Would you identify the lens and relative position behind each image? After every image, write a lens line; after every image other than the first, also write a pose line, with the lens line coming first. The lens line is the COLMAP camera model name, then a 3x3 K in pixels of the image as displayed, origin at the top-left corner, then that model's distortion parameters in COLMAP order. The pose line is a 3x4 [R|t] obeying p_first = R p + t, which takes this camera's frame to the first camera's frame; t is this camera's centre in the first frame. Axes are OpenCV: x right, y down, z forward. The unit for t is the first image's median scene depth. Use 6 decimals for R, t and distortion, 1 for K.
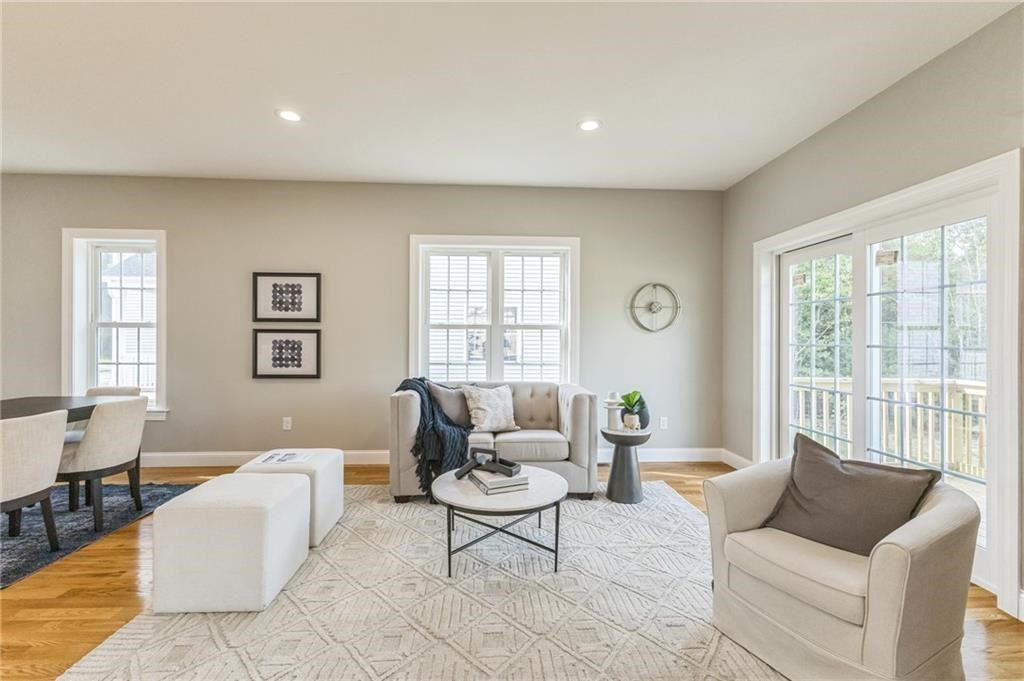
lens RADIAL K [[440.1, 0, 513.4], [0, 440.1, 342.8], [0, 0, 1]] dist [0.001279, -0.000299]
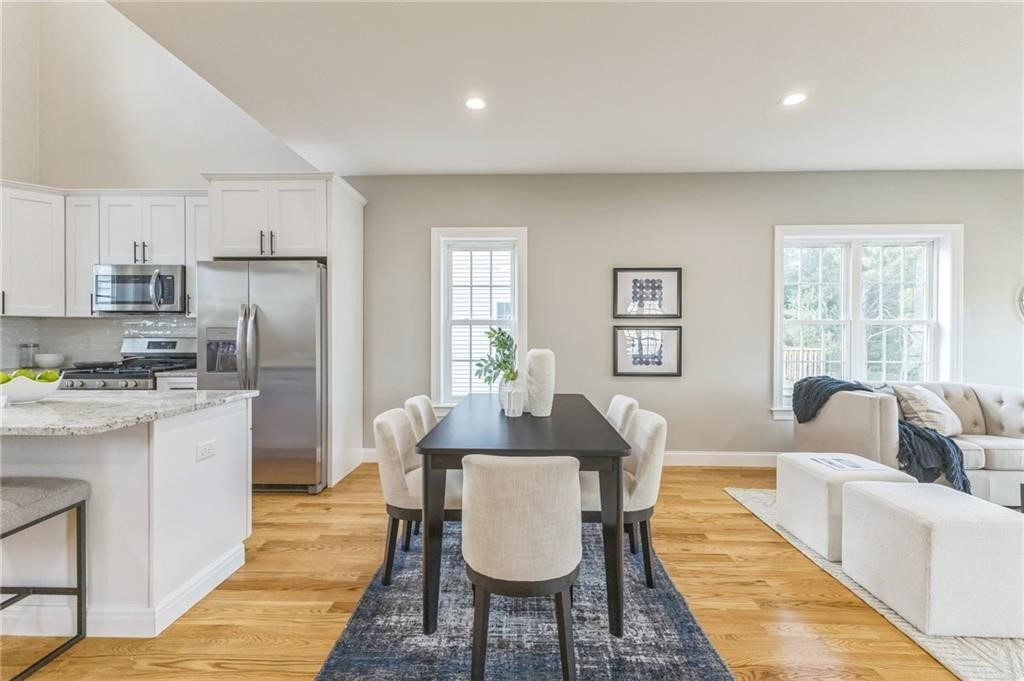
lens RADIAL K [[440.1, 0, 513.0], [0, 440.1, 341.6], [0, 0, 1]] dist [0.001279, -0.000299]
pose [[0.995067, -0.002543, -0.099170, -0.712914], [0.002713, 0.999995, 0.001579, 0.001638], [0.099166, -0.001841, 0.995069, 0.003952]]
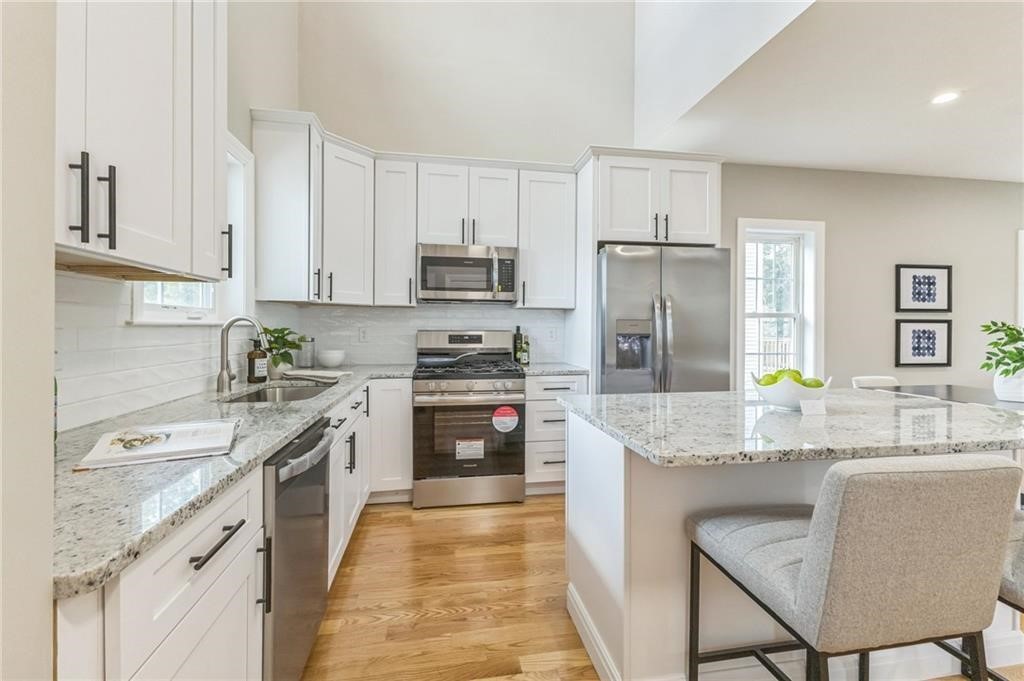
lens RADIAL K [[453.9, 0, 510.3], [0, 453.9, 332.4], [0, 0, 1]] dist [0.003567, 0.000350]
pose [[0.995444, -0.003401, 0.095287, -1.584622], [0.003192, 0.999992, 0.002344, -0.005713], [-0.095295, -0.002029, 0.995447, 0.027034]]
